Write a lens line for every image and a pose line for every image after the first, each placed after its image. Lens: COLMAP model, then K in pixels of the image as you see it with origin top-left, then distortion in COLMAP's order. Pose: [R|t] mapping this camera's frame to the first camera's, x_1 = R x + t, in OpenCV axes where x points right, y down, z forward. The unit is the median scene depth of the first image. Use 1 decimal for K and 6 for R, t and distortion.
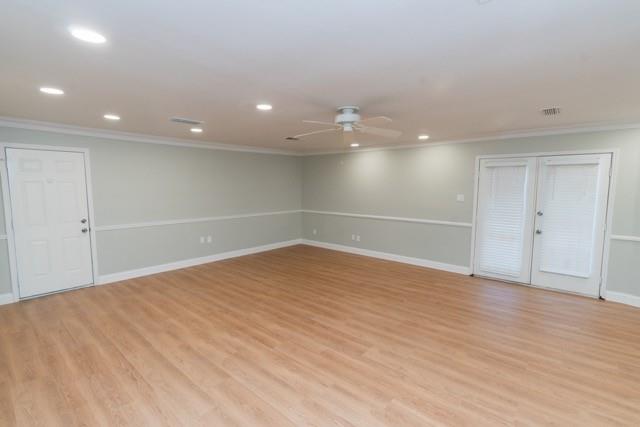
lens RADIAL K [[294.0, 0, 320.0], [0, 294.0, 213.5], [0, 0, 1]] dist [-0.009346, -0.000519]
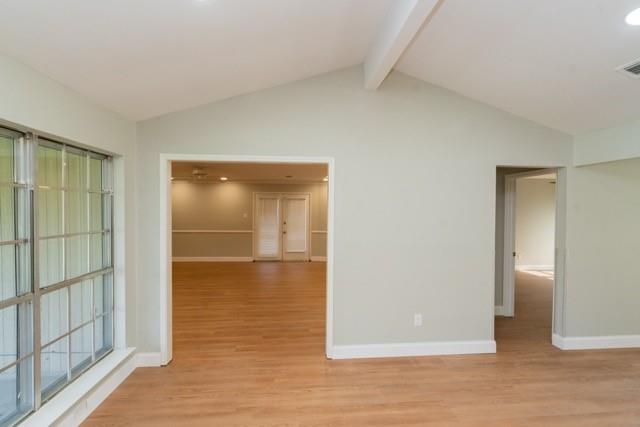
lens RADIAL K [[285.5, 0, 320.0], [0, 285.5, 213.5], [0, 0, 1]] dist [0.000309, 0.000071]
pose [[0.686440, -0.009035, 0.727130, -0.456656], [0.060581, 0.997157, -0.044801, 0.035305], [-0.724659, 0.074803, 0.685036, -0.468218]]
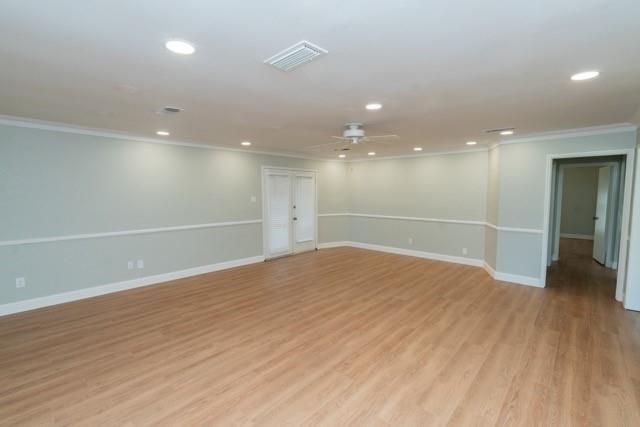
lens RADIAL K [[291.4, 0, 320.0], [0, 291.4, 213.5], [0, 0, 1]] dist [-0.001616, -0.000585]
pose [[0.032037, -0.081390, 0.996167, -0.766702], [0.093004, 0.992597, 0.078107, -0.070751], [-0.995150, 0.090146, 0.039370, 0.766713]]
